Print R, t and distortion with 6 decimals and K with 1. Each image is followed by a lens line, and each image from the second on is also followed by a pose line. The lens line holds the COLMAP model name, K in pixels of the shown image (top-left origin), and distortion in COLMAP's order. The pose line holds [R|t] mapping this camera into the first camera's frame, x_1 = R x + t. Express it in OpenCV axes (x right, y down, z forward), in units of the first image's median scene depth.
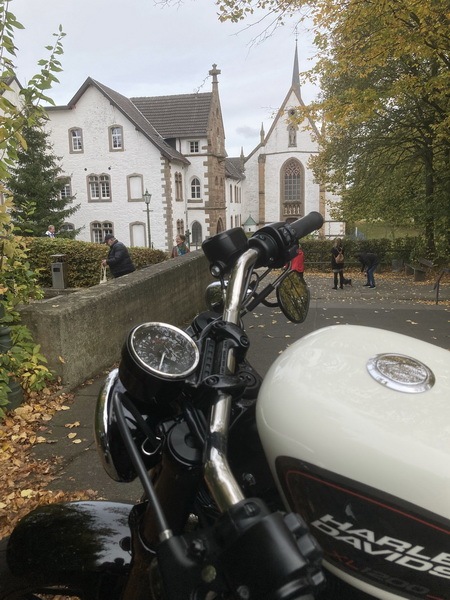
lens RADIAL K [[503.0, 0, 225.0], [0, 503.0, 300.0], [0, 0, 1]] dist [0.029366, 0.003228]
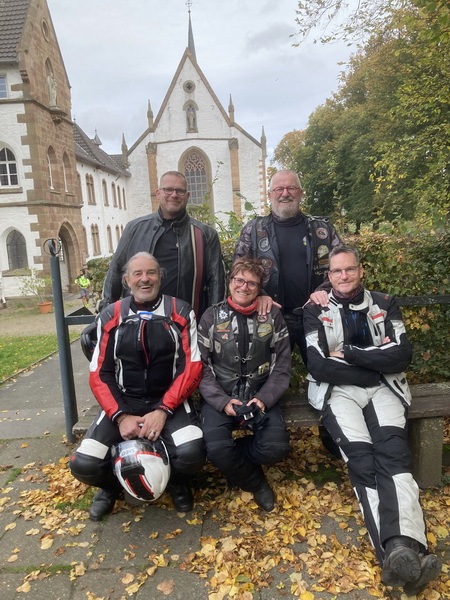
lens RADIAL K [[503.0, 0, 225.0], [0, 503.0, 300.0], [0, 0, 1]] dist [0.029366, 0.003228]
pose [[0.983870, -0.060938, 0.168184, 0.046930], [0.067419, 0.997176, -0.033097, -0.034679], [-0.165692, 0.043902, 0.985200, 0.309245]]
